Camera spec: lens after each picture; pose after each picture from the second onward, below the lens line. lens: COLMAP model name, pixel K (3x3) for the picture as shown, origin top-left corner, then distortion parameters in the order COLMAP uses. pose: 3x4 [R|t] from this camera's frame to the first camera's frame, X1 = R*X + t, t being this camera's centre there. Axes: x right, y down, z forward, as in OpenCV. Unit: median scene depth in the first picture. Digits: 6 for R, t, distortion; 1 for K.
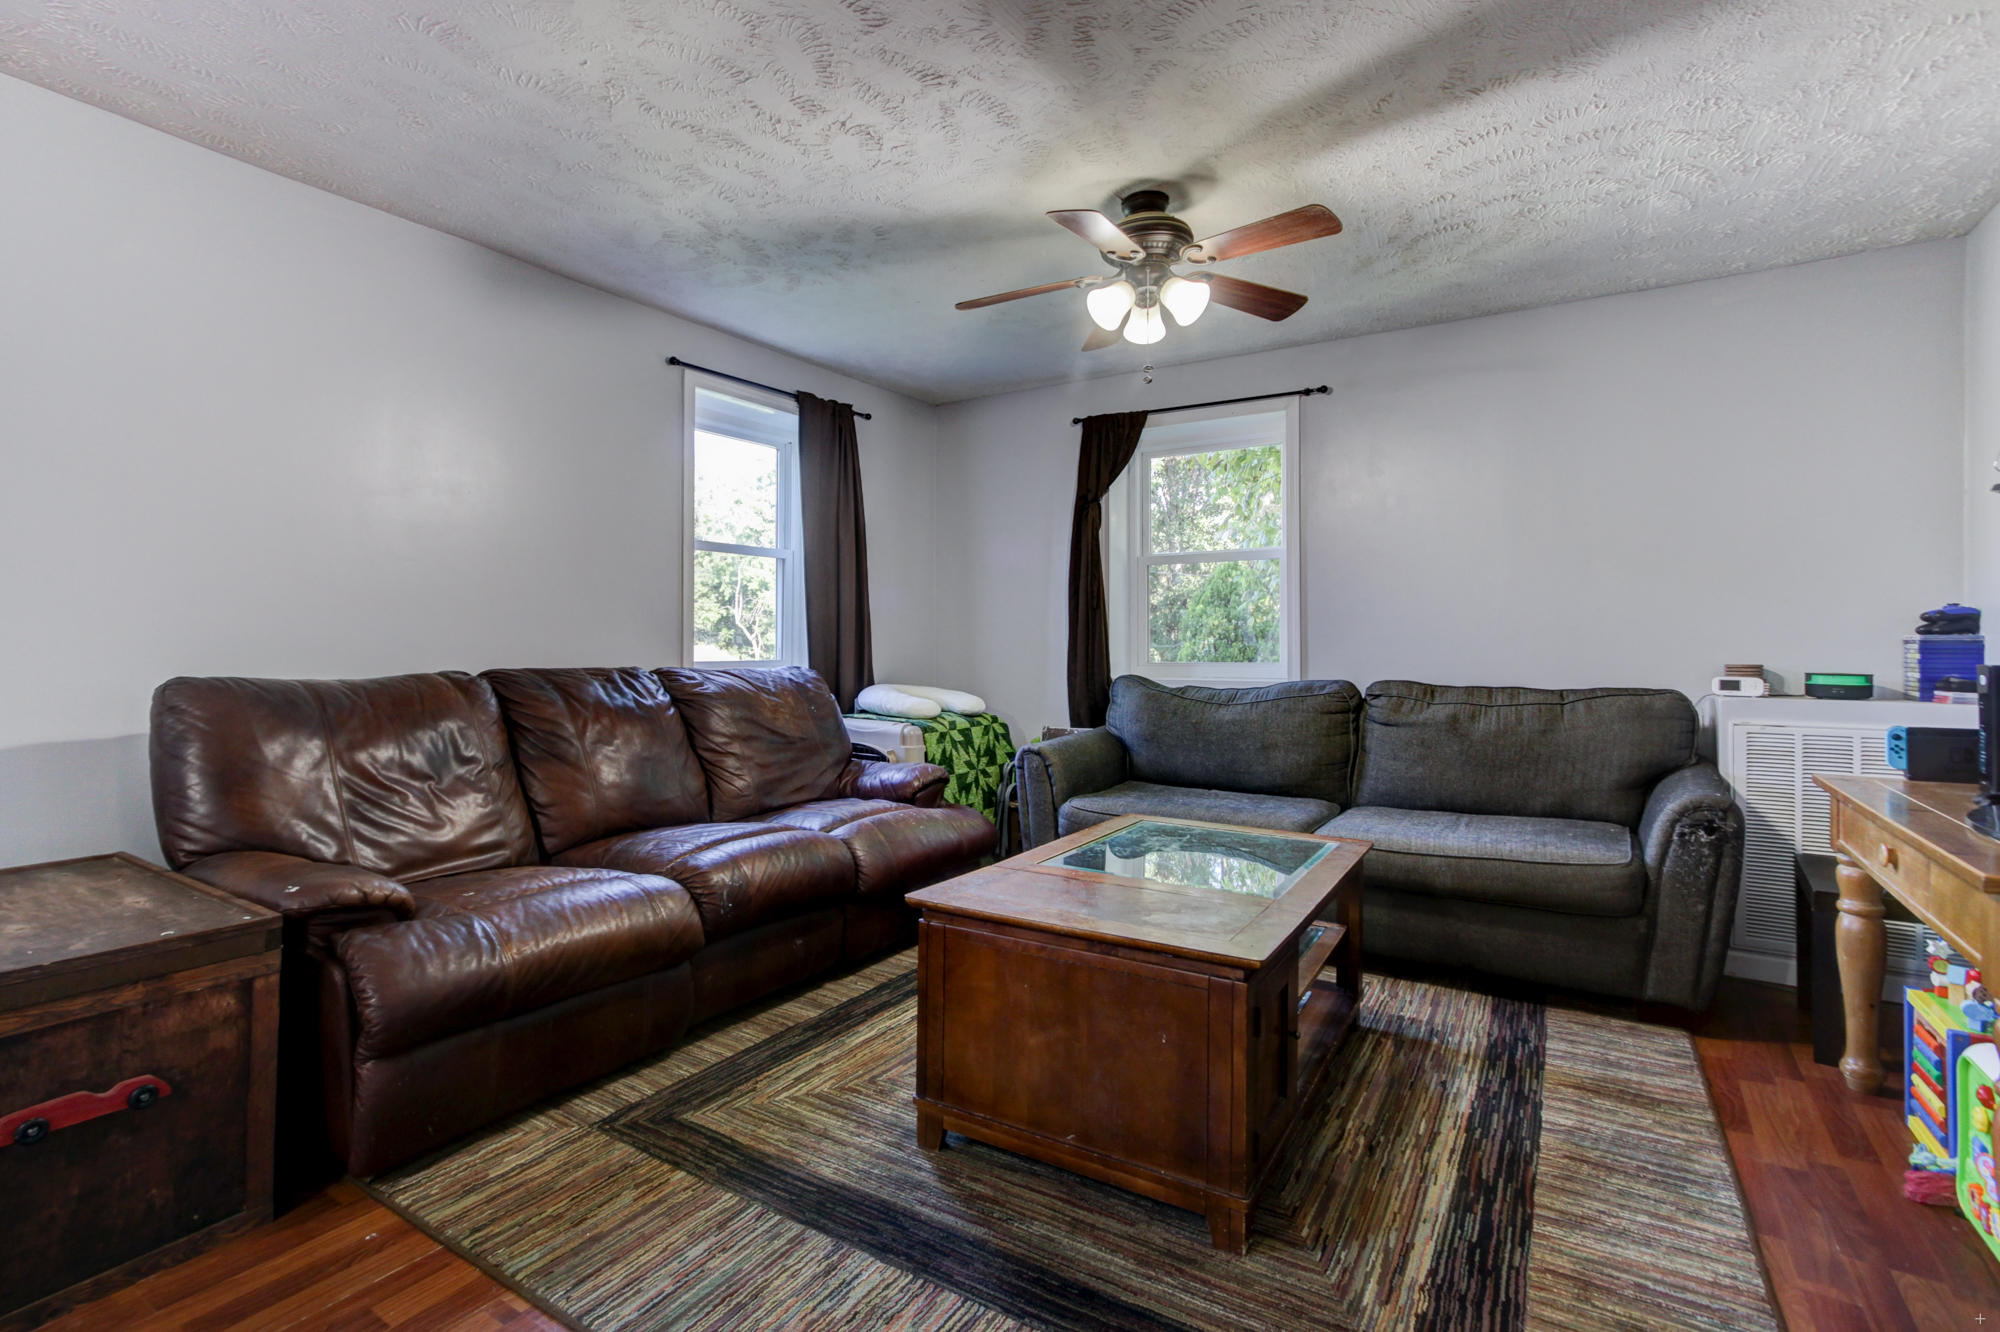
lens RADIAL K [[954.3, 0, 916.4], [0, 954.3, 634.5], [0, 0, 1]] dist [0.003820, 0.002833]
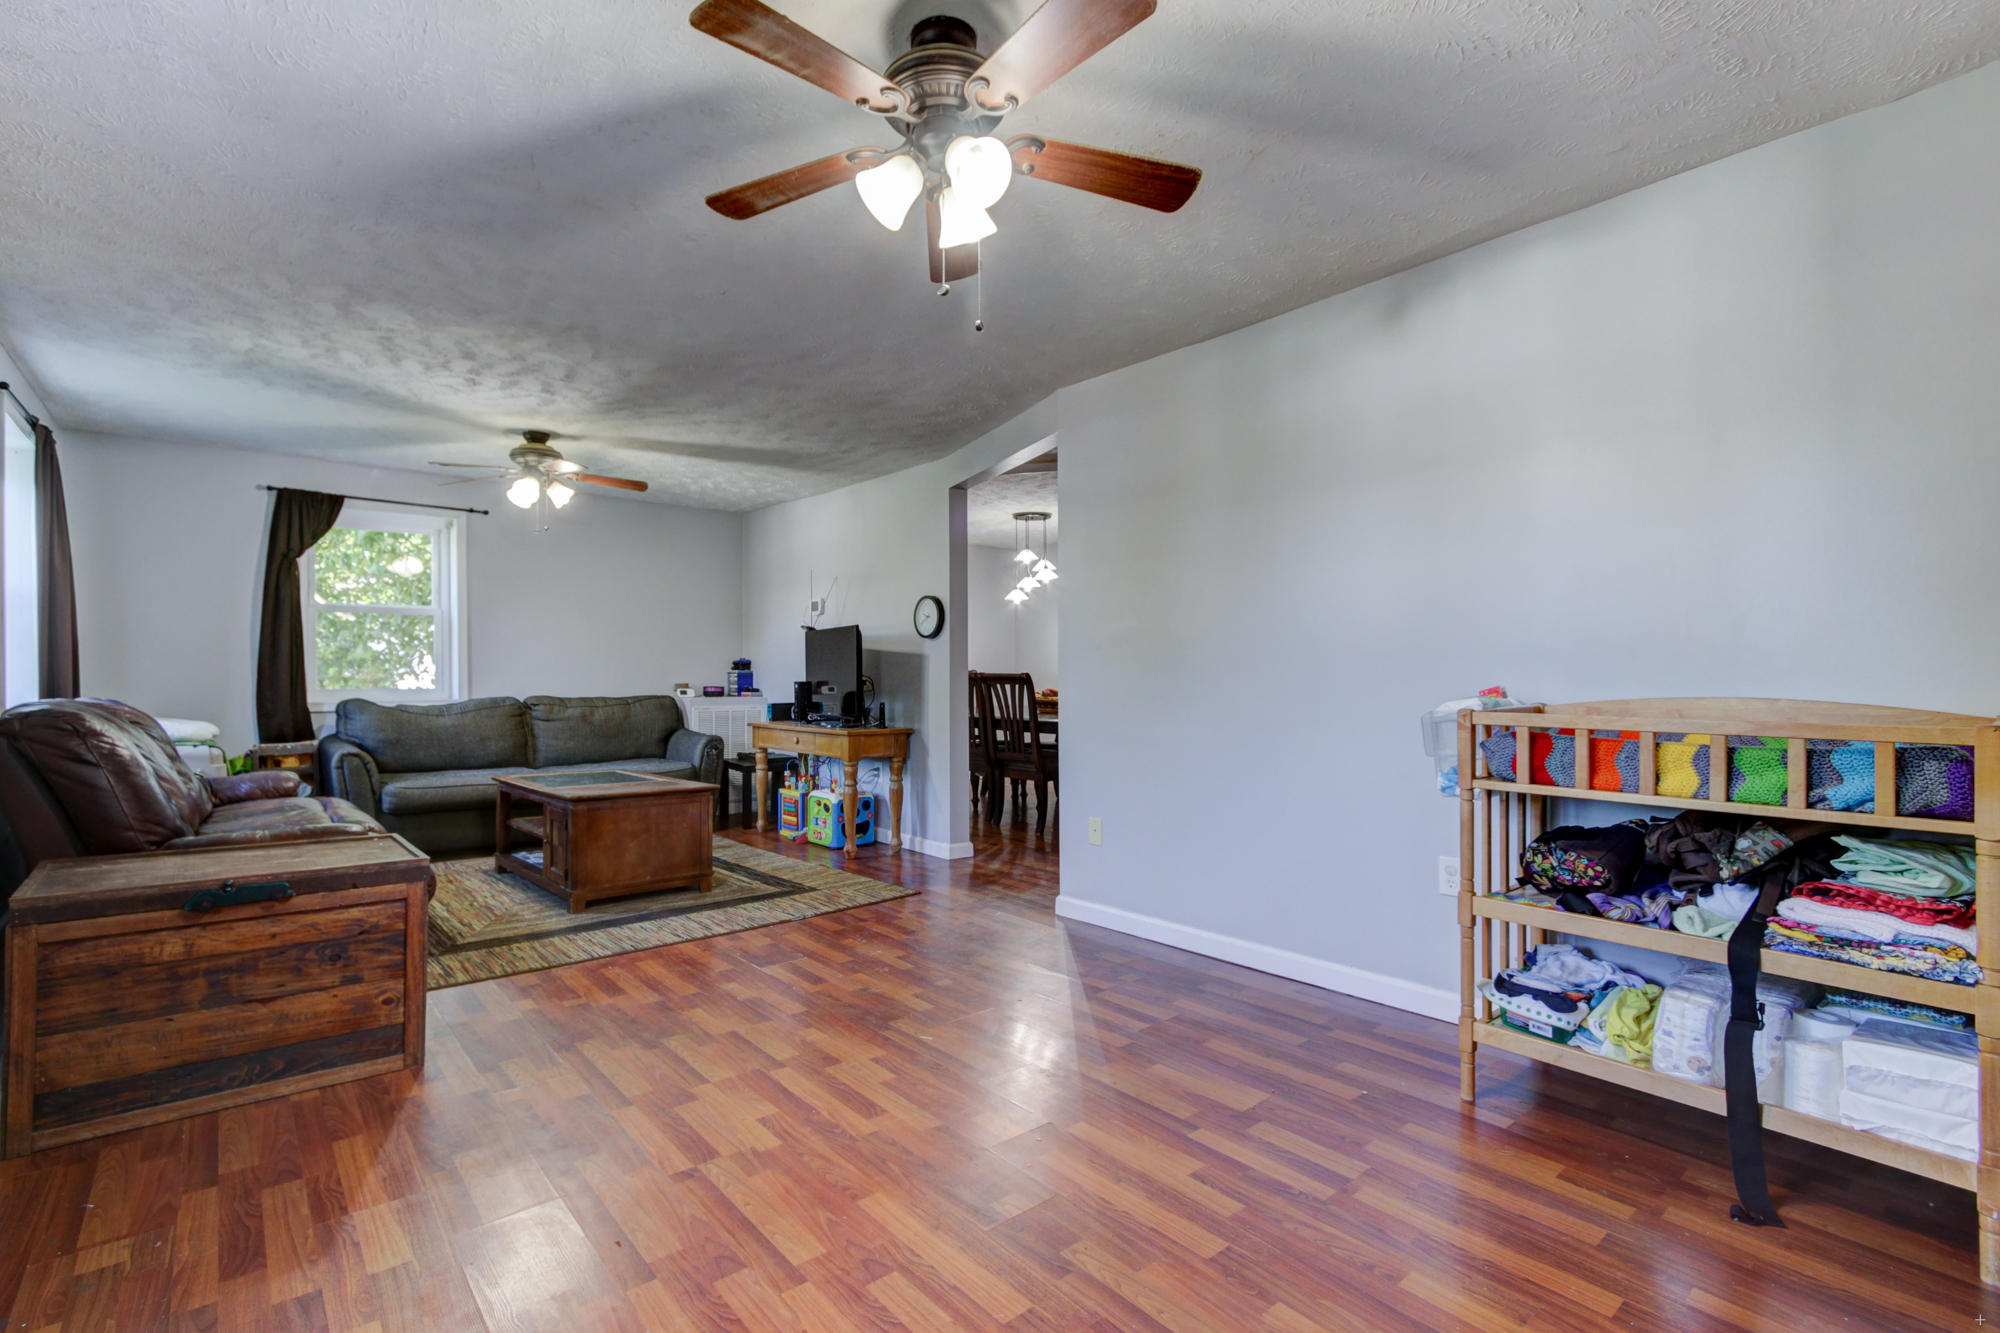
lens RADIAL K [[905.7, 0, 985.0], [0, 905.7, 674.2], [0, 0, 1]] dist [0.016733, -0.000429]
pose [[0.267248, -0.004473, 0.963617, -1.395597], [-0.011247, 0.999907, 0.007761, -0.019919], [-0.963562, -0.012912, 0.267172, -0.341510]]
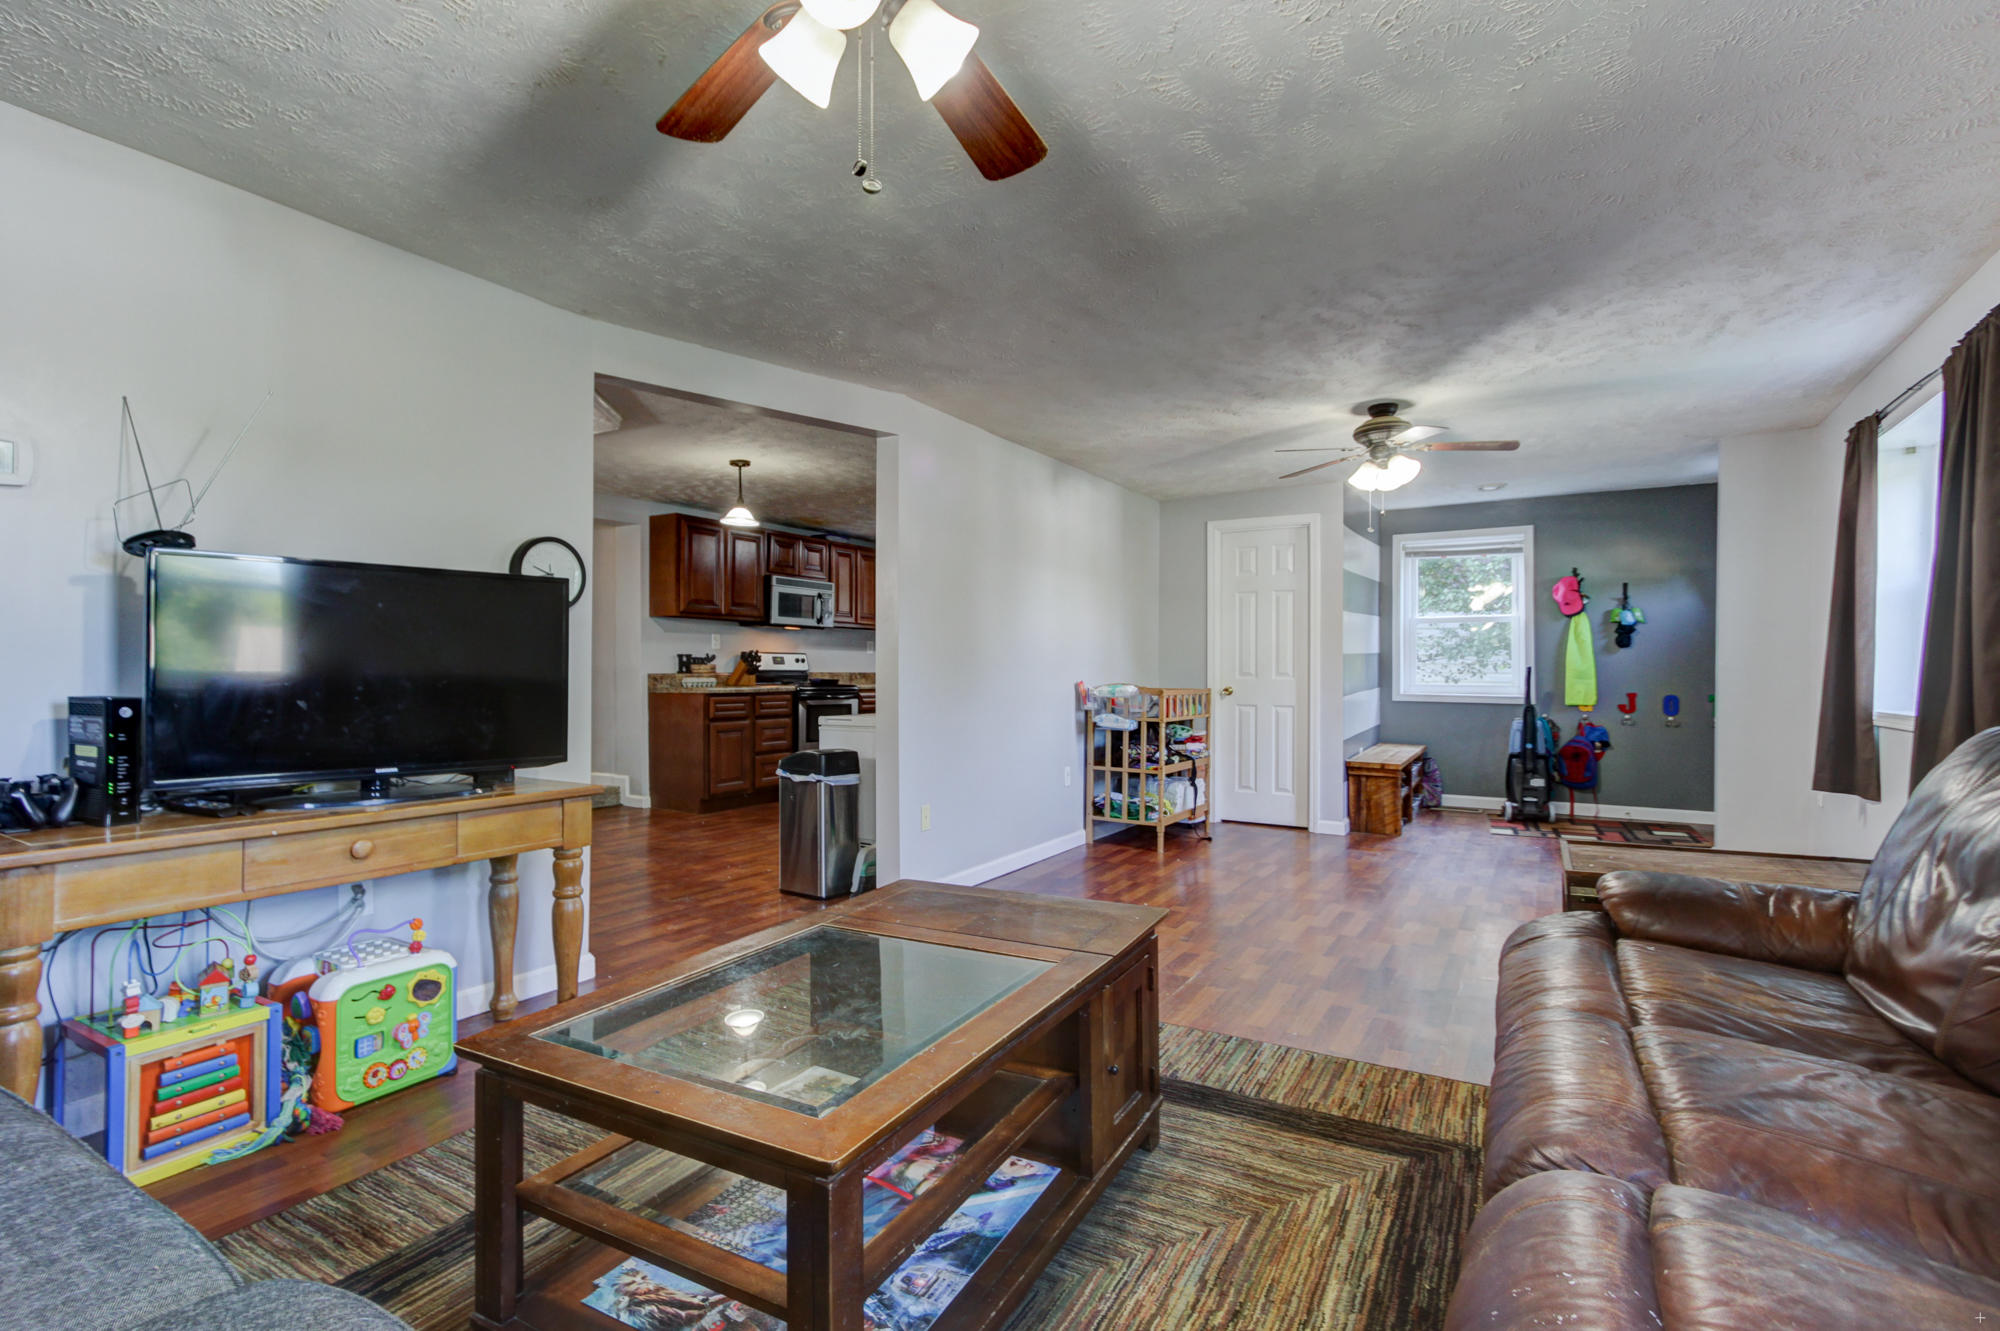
lens RADIAL K [[954.3, 0, 870.5], [0, 954.3, 665.5], [0, 0, 1]] dist [0.003820, 0.002833]
pose [[-0.999799, -0.005723, 0.019203, 0.257372], [-0.006079, 0.999810, -0.018534, 0.009026], [-0.019093, -0.018647, -0.999644, 1.737031]]
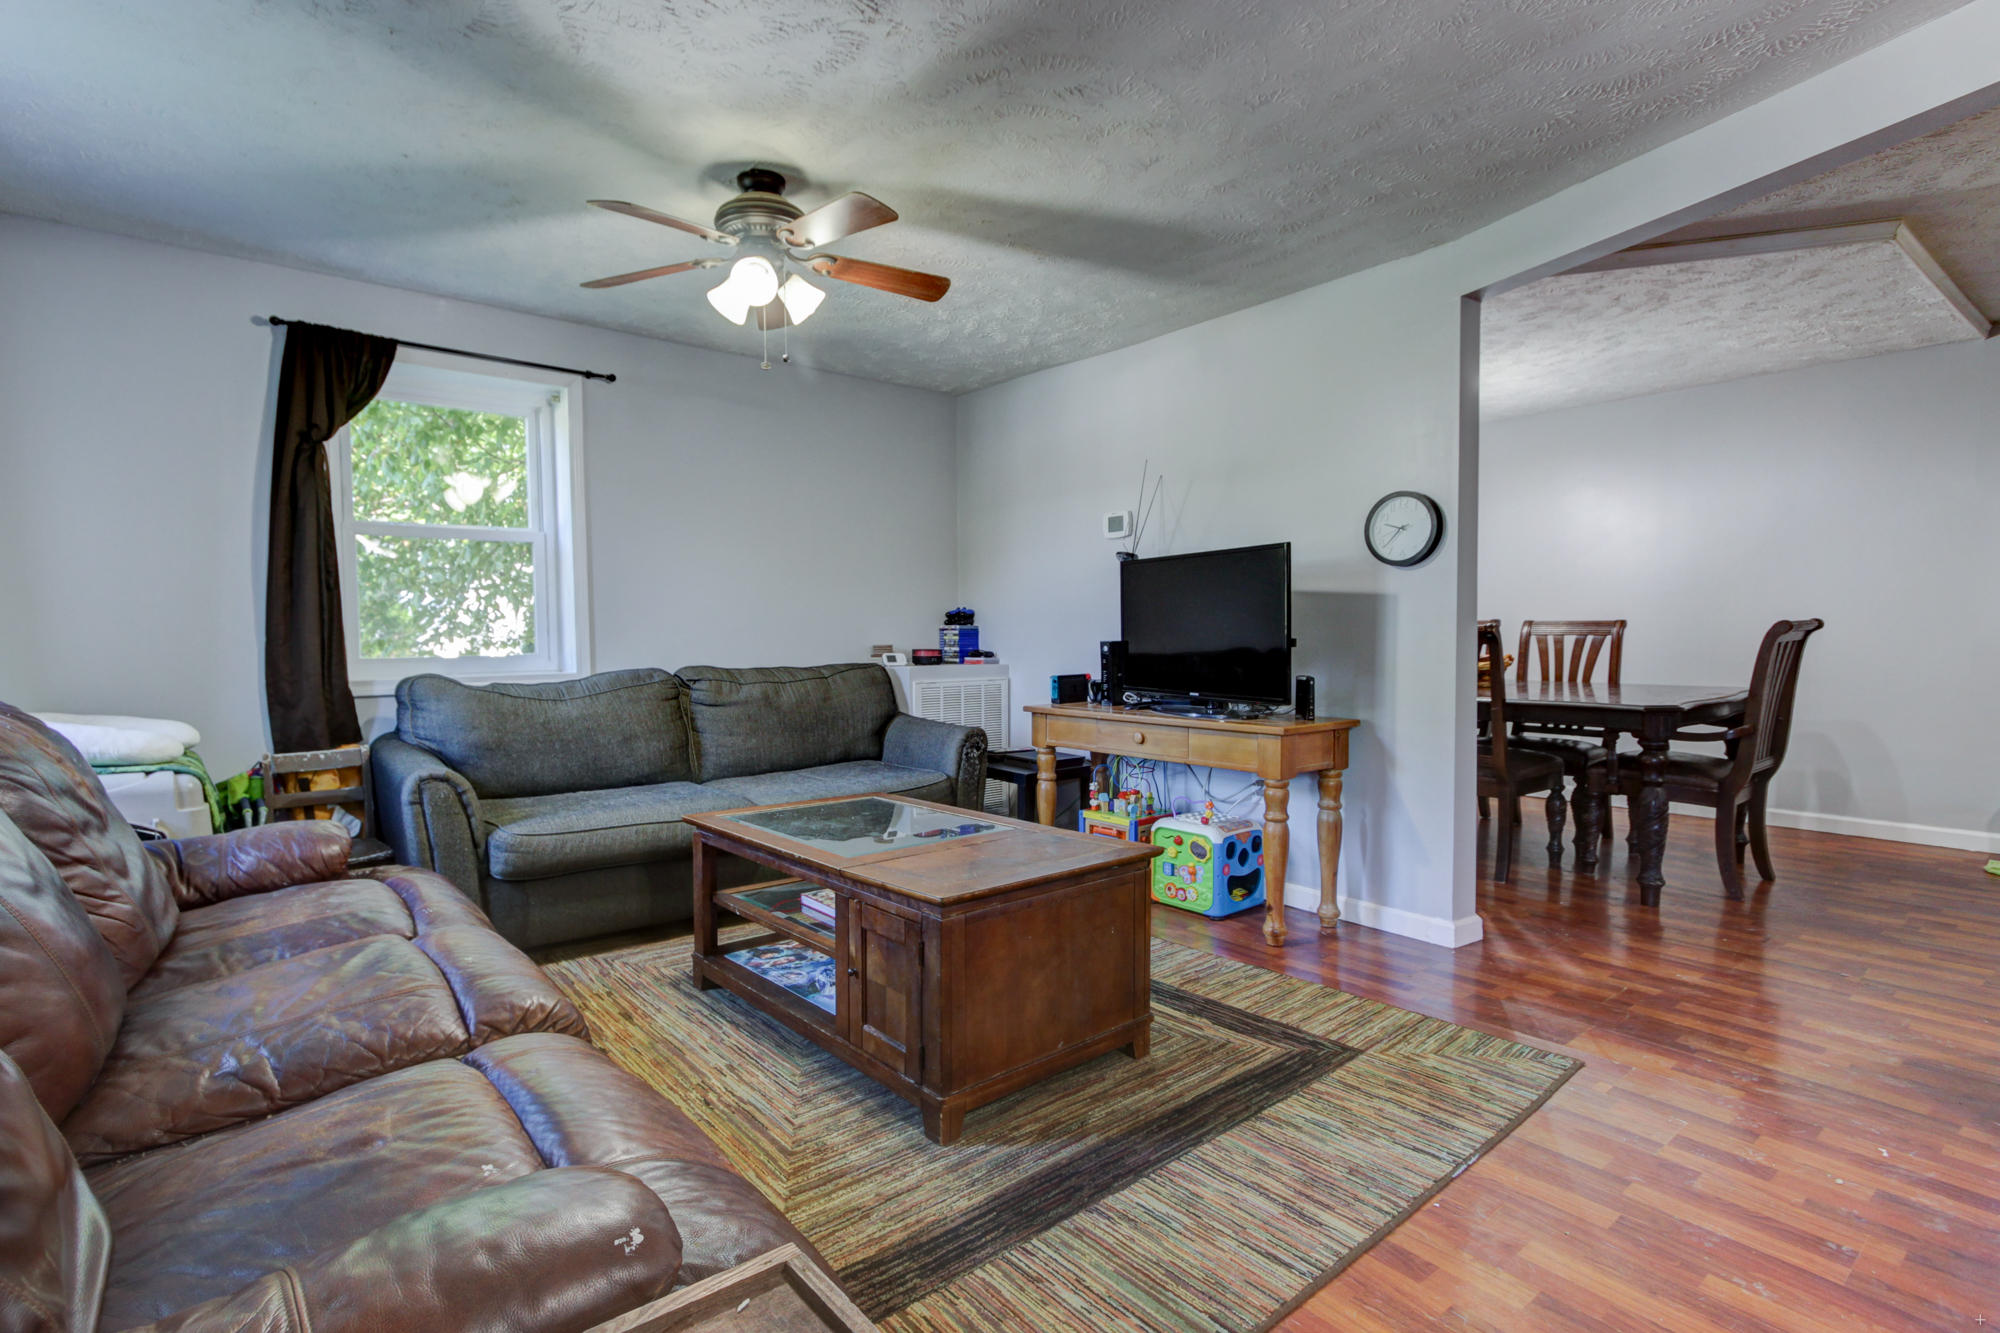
lens RADIAL K [[954.3, 0, 1015.8], [0, 954.3, 668.0], [0, 0, 1]] dist [0.003820, 0.002833]
pose [[0.279075, -0.042853, 0.959313, -0.741255], [-0.004010, 0.998943, 0.045790, -0.002822], [-0.960261, -0.016626, 0.278608, 0.544143]]
